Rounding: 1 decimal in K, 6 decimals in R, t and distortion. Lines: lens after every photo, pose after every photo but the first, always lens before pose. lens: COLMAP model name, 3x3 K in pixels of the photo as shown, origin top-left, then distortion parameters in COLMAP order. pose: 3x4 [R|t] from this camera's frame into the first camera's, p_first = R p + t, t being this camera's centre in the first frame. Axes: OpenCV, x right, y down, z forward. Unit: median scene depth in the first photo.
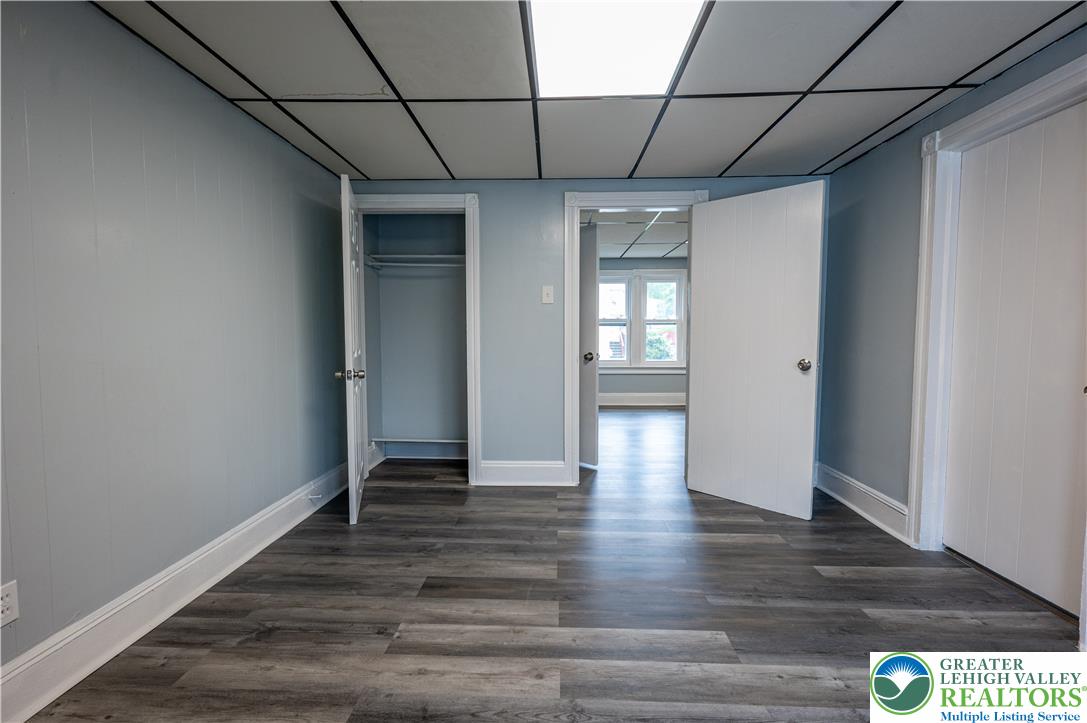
lens RADIAL K [[491.9, 0, 541.2], [0, 491.9, 357.2], [0, 0, 1]] dist [-0.002947, 0.000632]
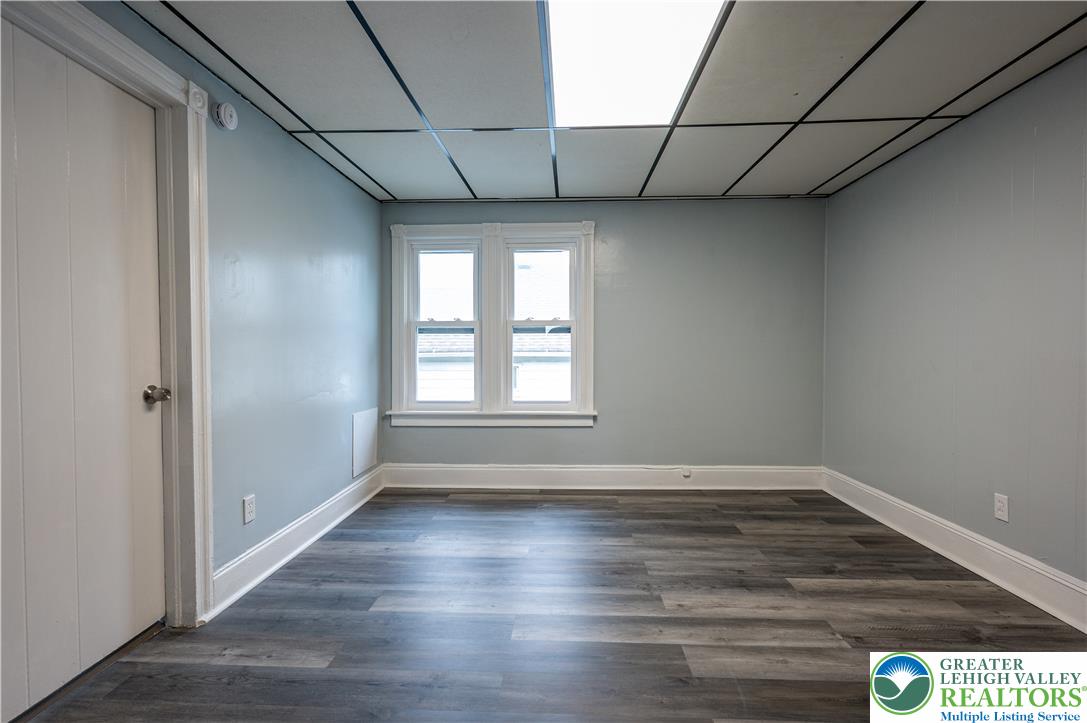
lens RADIAL K [[491.3, 0, 543.5], [0, 491.3, 361.5], [0, 0, 1]] dist [-0.004111, 0.000697]
pose [[-0.999945, 0.002871, 0.010120, 0.262017], [0.003621, 0.997190, 0.074829, -0.064993], [-0.009877, 0.074861, -0.997145, 1.721260]]
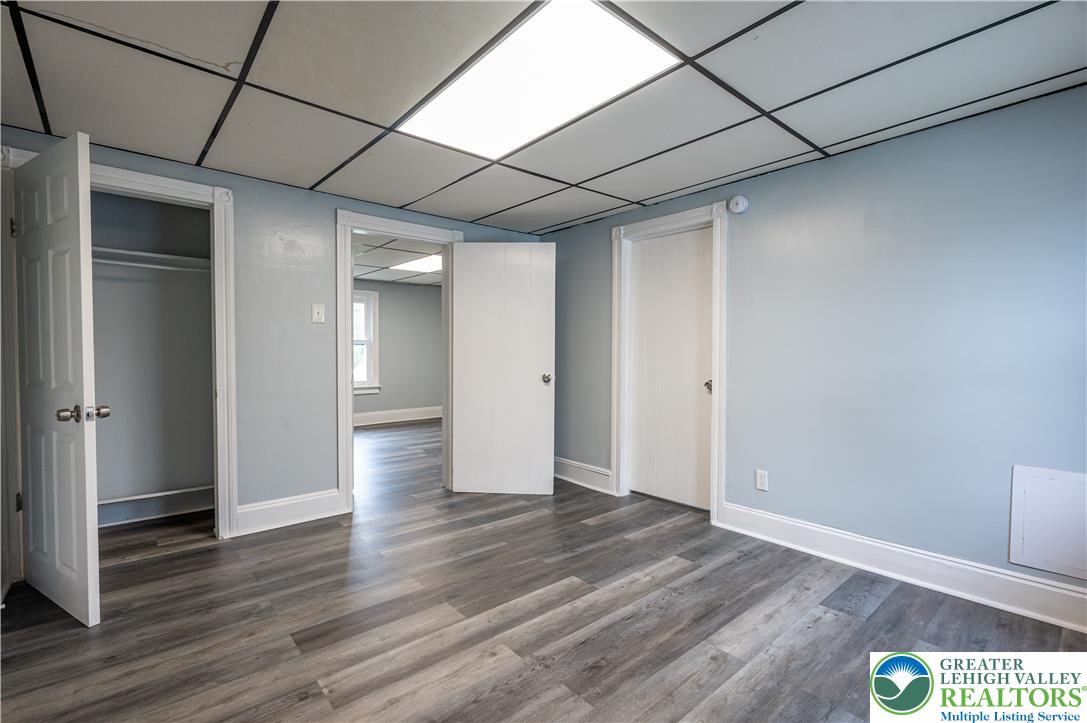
lens RADIAL K [[491.3, 0, 543.5], [0, 491.3, 361.5], [0, 0, 1]] dist [-0.004111, 0.000697]
pose [[0.728947, -0.010809, 0.684484, -0.534813], [0.032334, 0.999303, -0.018654, -0.006502], [-0.683806, 0.035730, 0.728789, 0.046099]]
